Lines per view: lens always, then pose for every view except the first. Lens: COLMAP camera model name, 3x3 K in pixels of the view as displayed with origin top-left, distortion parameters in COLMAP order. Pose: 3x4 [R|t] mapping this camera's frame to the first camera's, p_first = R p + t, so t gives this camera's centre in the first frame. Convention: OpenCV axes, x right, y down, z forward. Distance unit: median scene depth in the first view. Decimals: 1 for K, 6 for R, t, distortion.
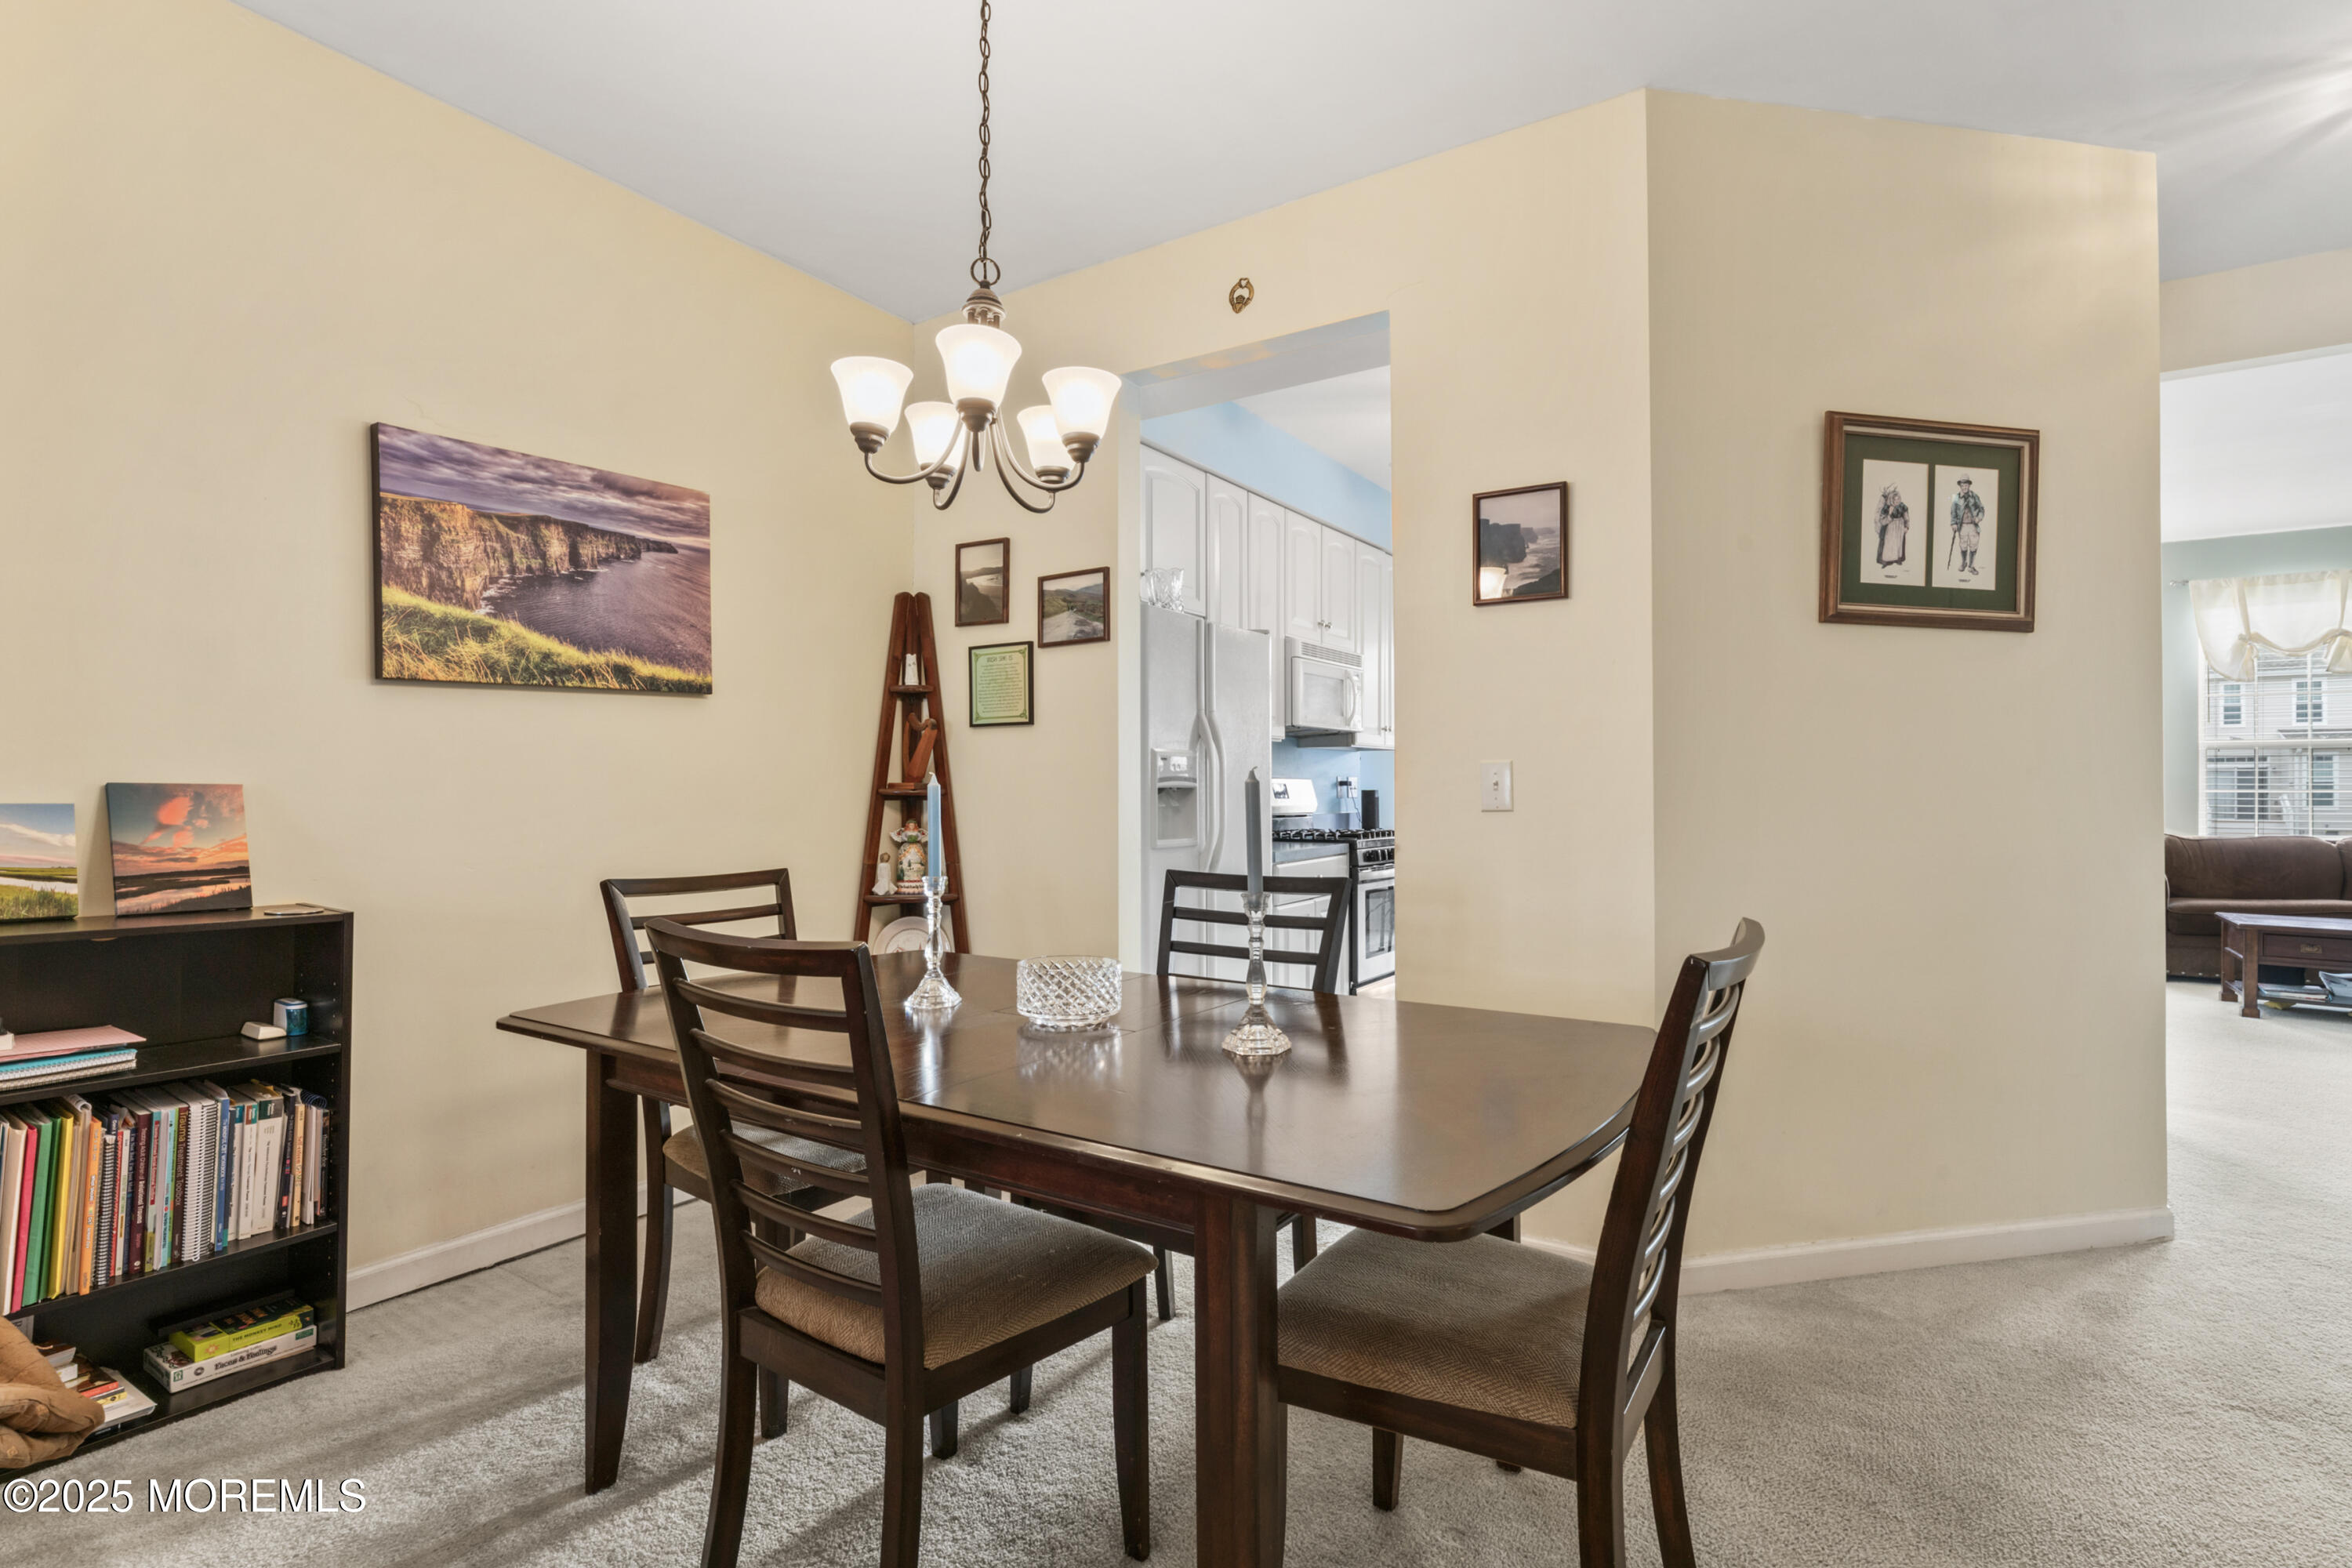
lens RADIAL K [[1118.4, 0, 1176.0], [0, 1118.4, 784.0], [0, 0, 1]] dist [-0.005385, -0.000405]
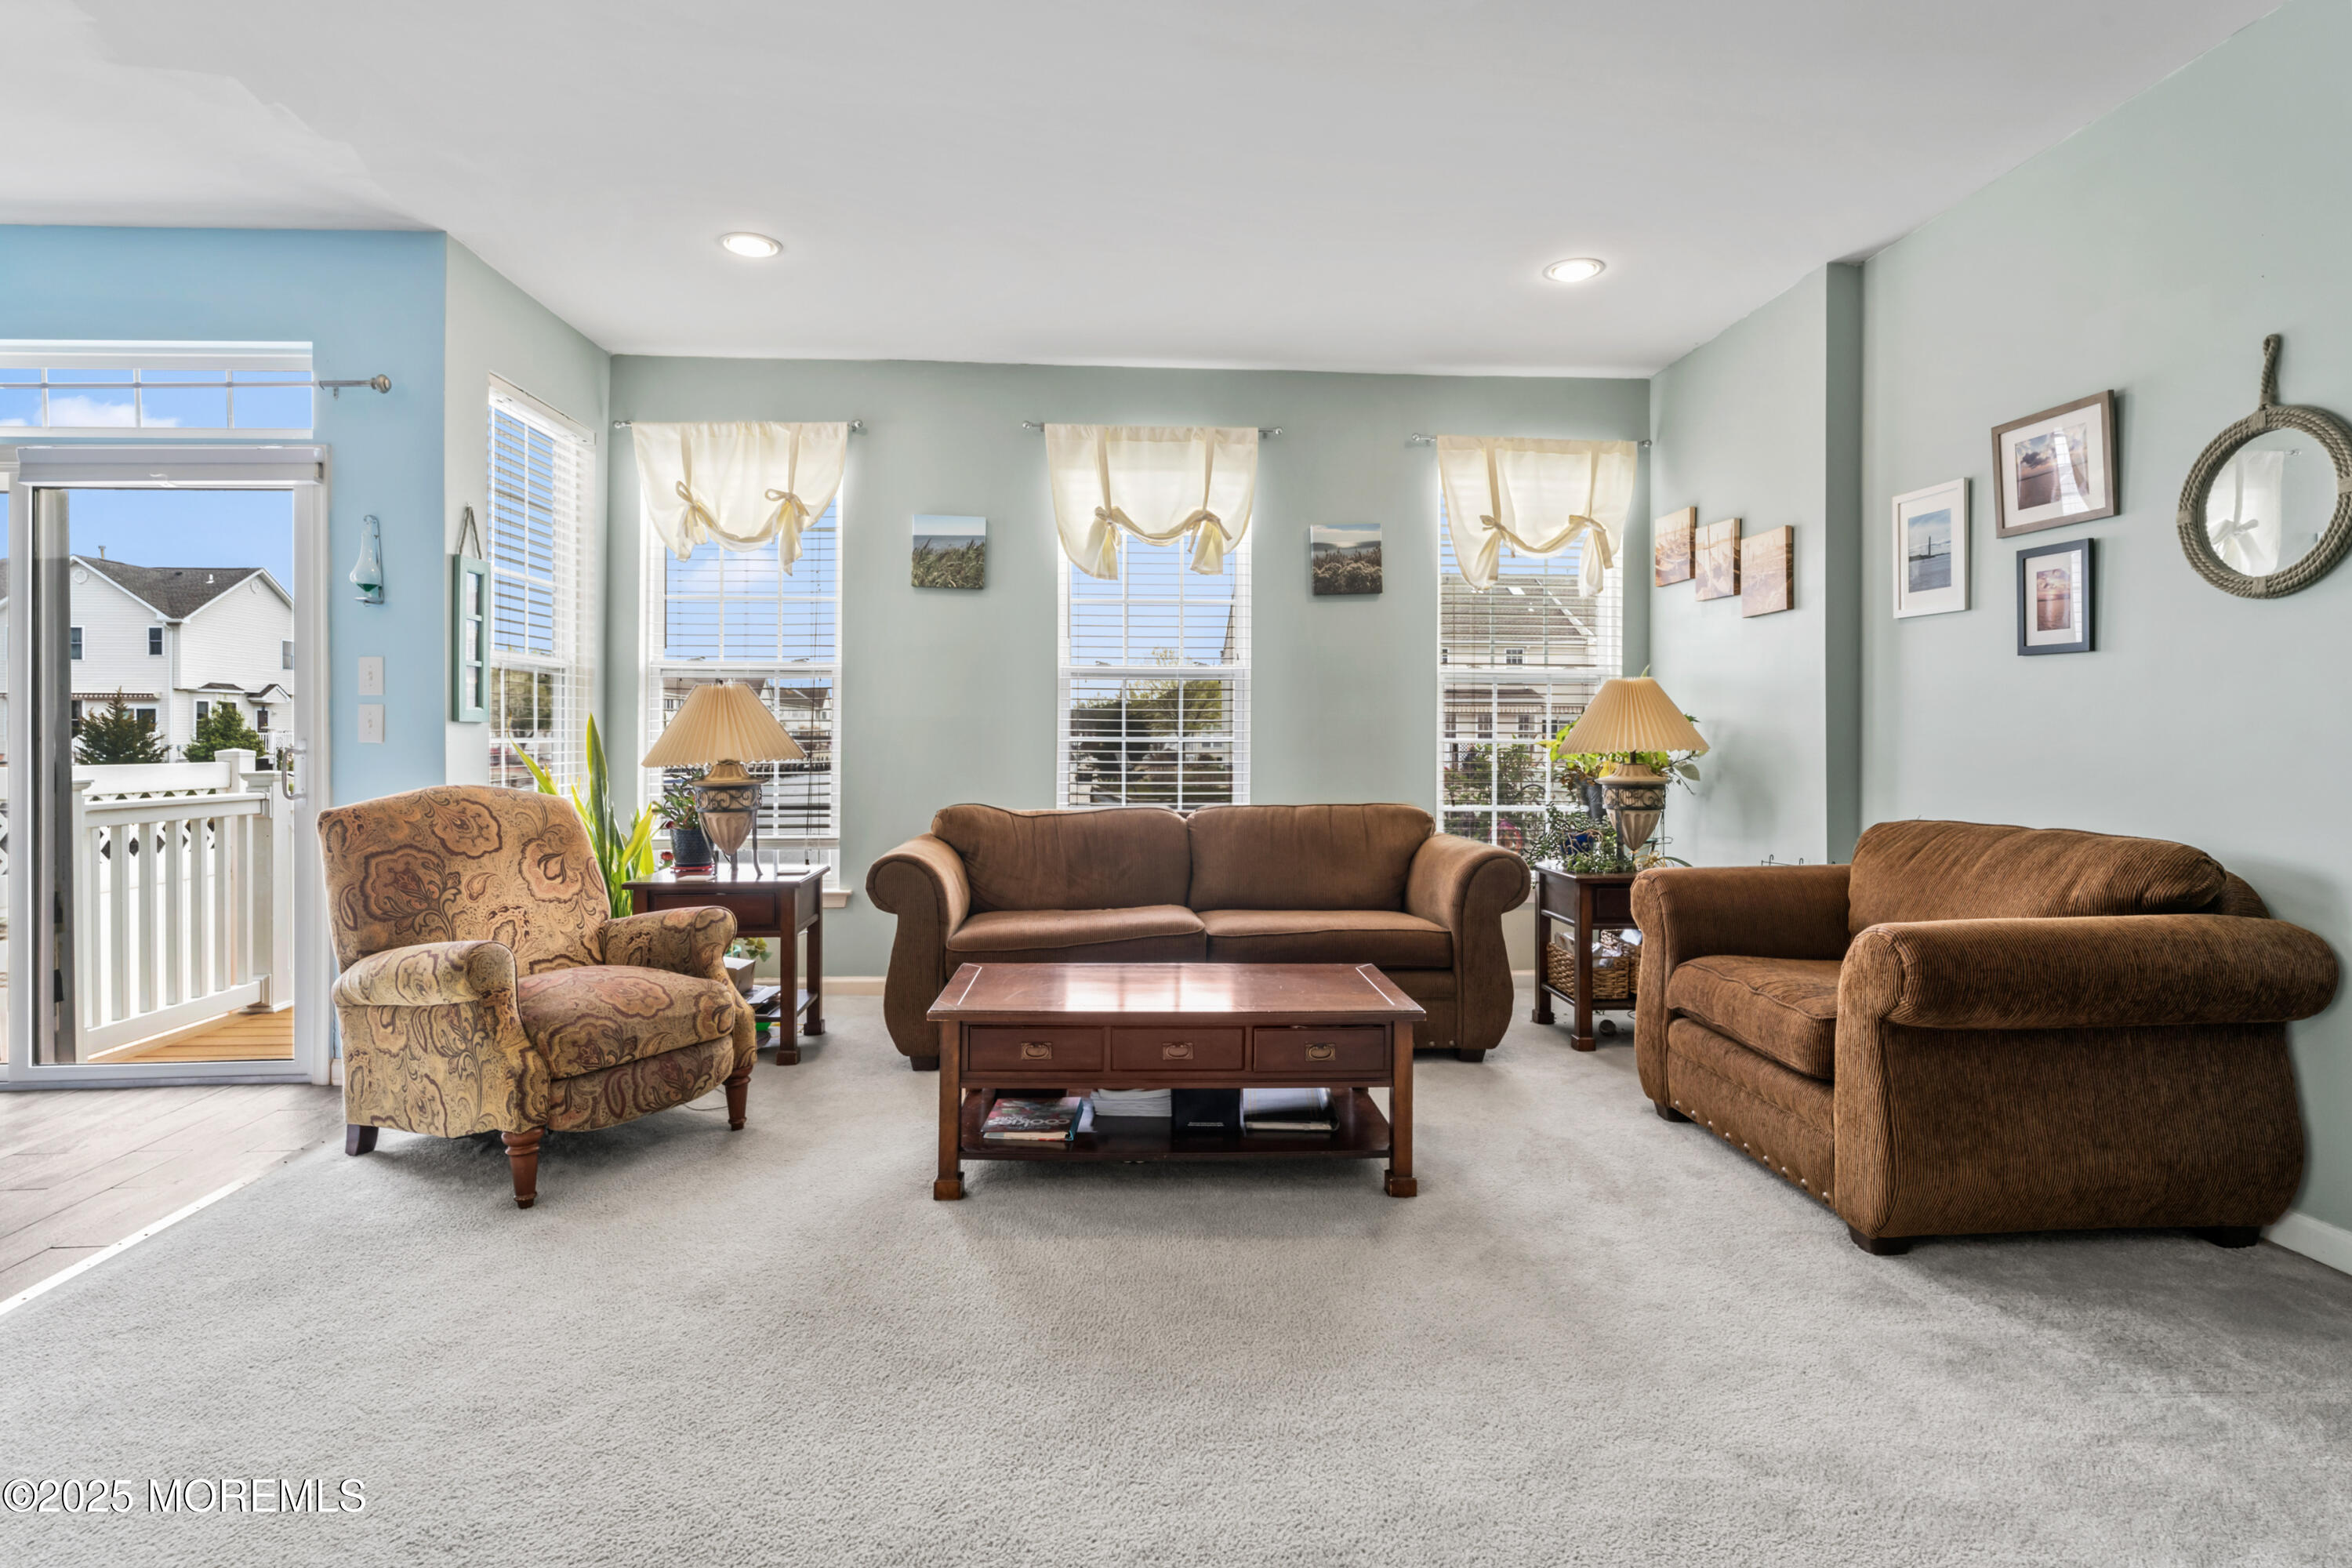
lens RADIAL K [[1198.9, 0, 1176.6], [0, 1198.9, 735.5], [0, 0, 1]] dist [0.002871, -0.000320]
pose [[0.796271, 0.003538, 0.604930, 1.428327], [-0.006421, 0.999976, 0.002603, 0.003675], [-0.604907, -0.005957, 0.796274, 1.005069]]
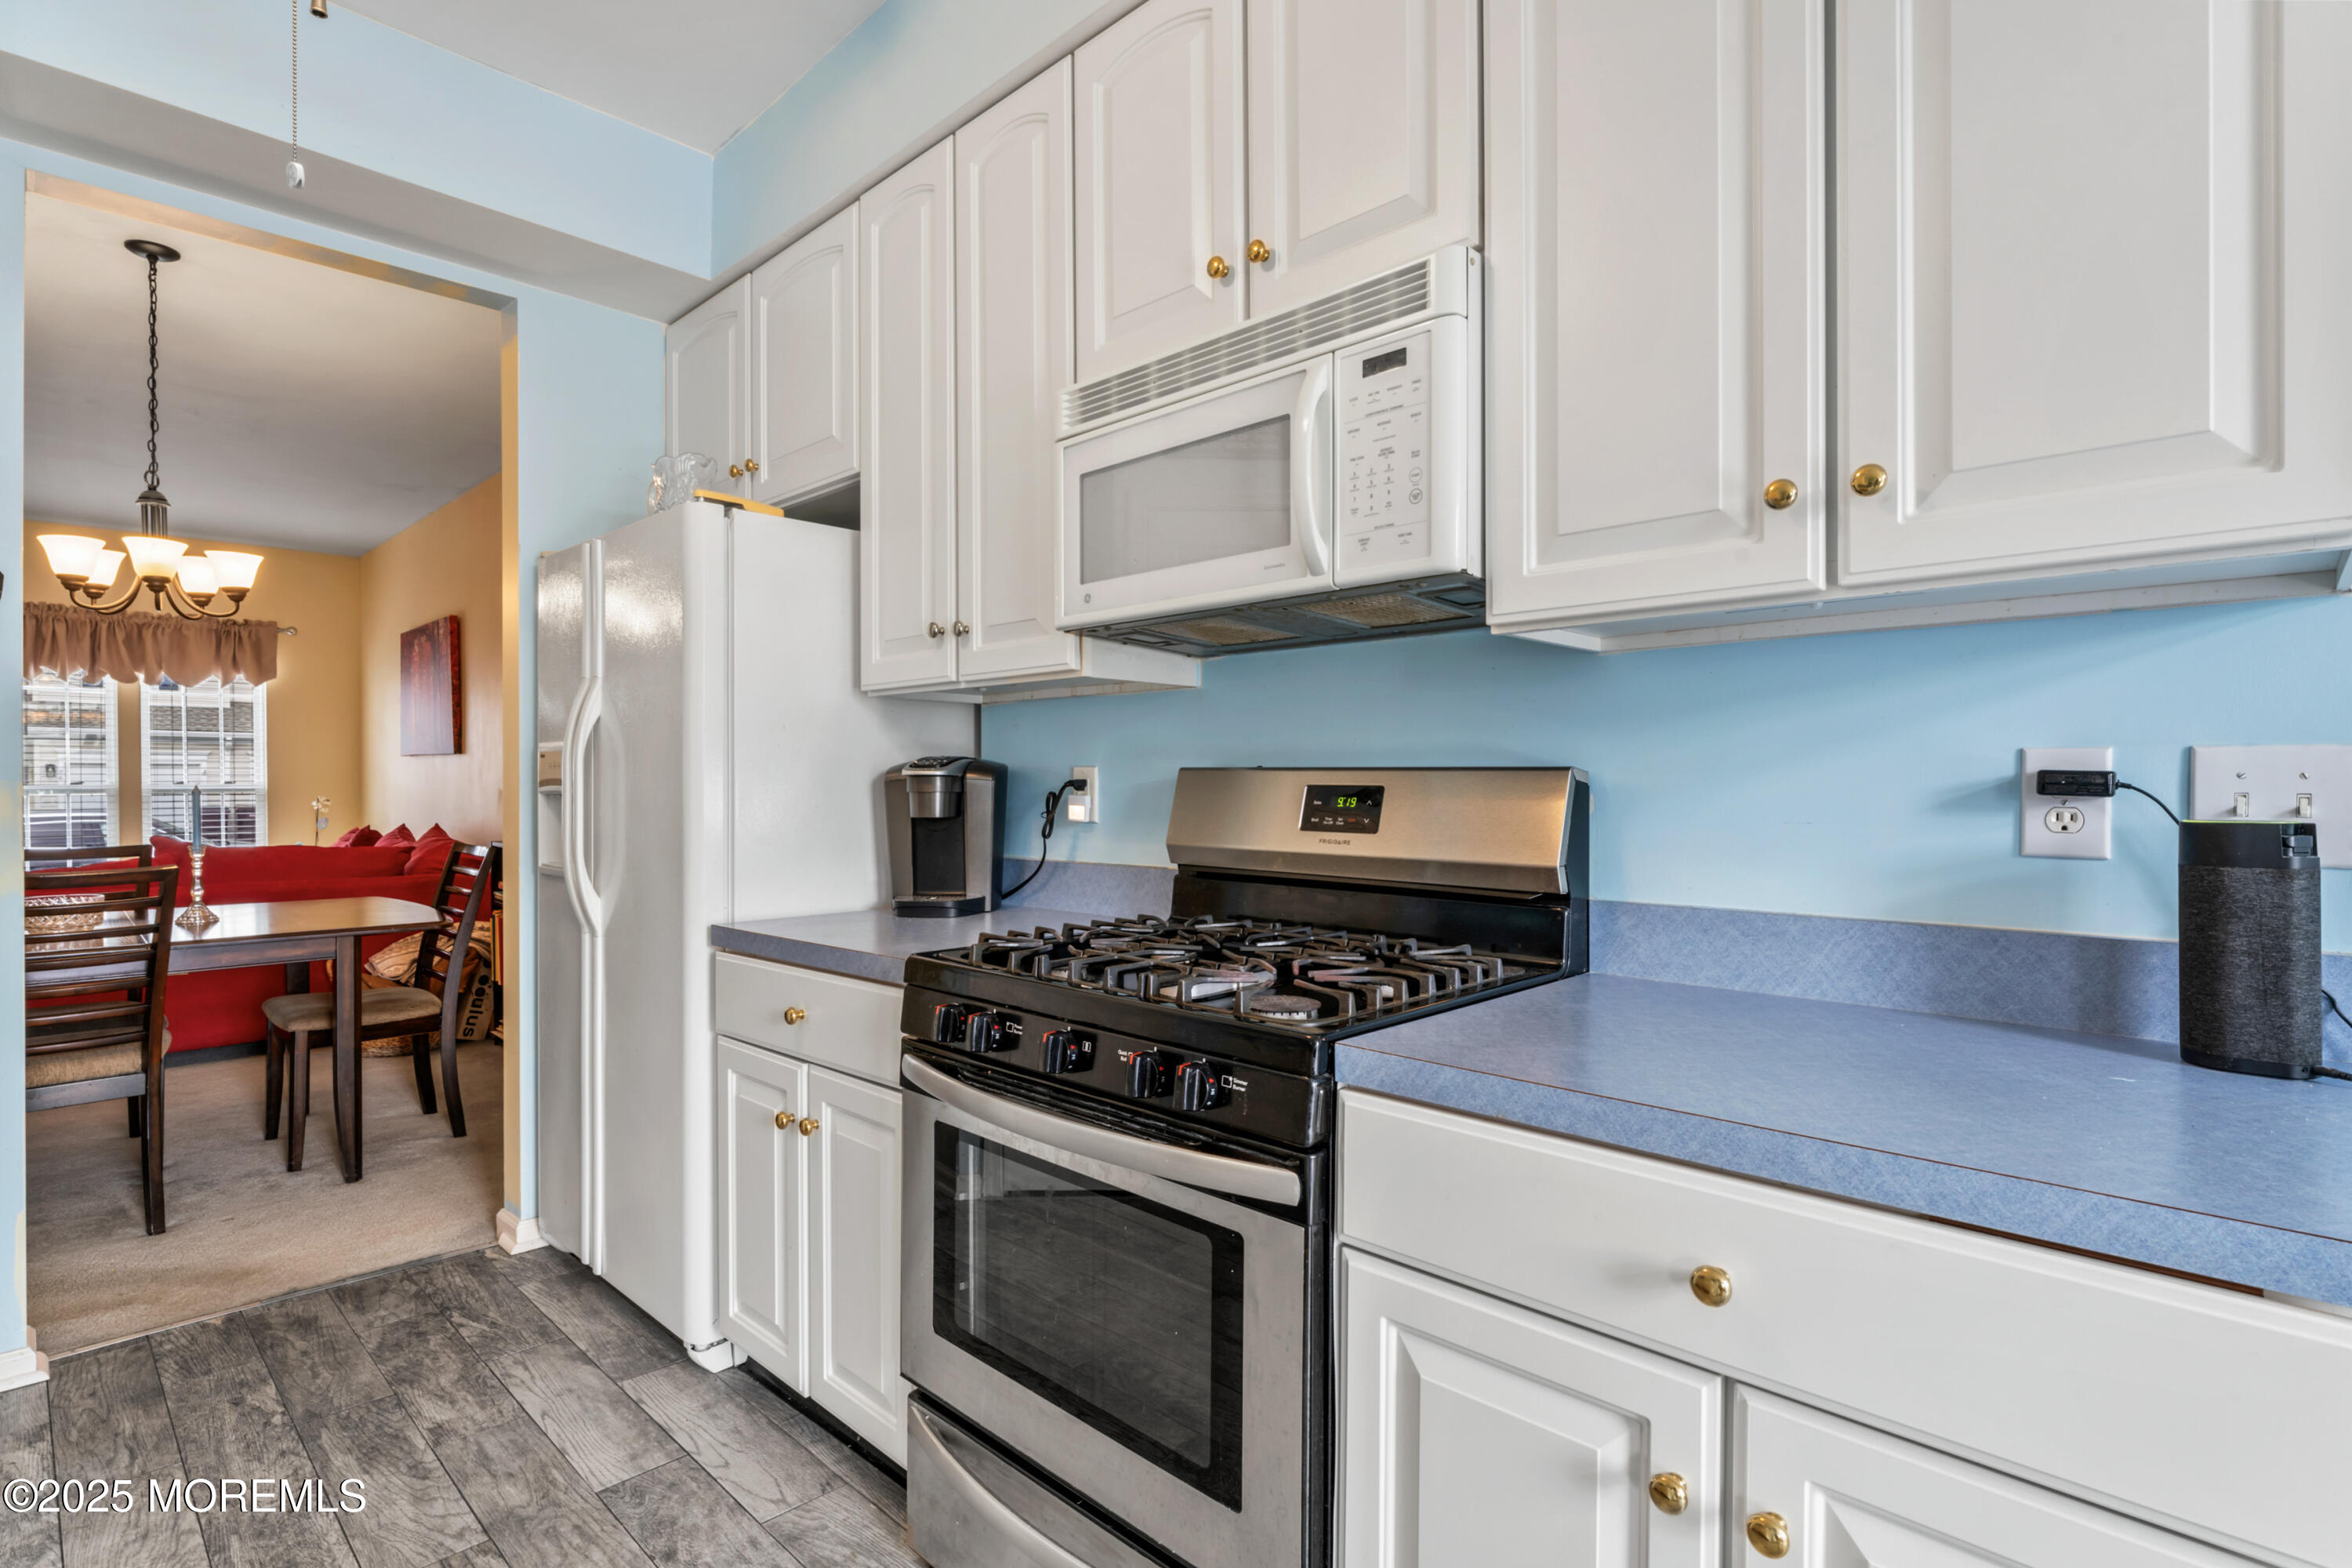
lens RADIAL K [[1132.3, 0, 1171.6], [0, 1132.3, 785.4], [0, 0, 1]] dist [-0.000489, 0.001503]
pose [[-0.187293, 0.002804, -0.982300, 0.881435], [0.004104, 0.999989, 0.002072, -0.001871], [0.982296, -0.003643, -0.187303, 2.060993]]
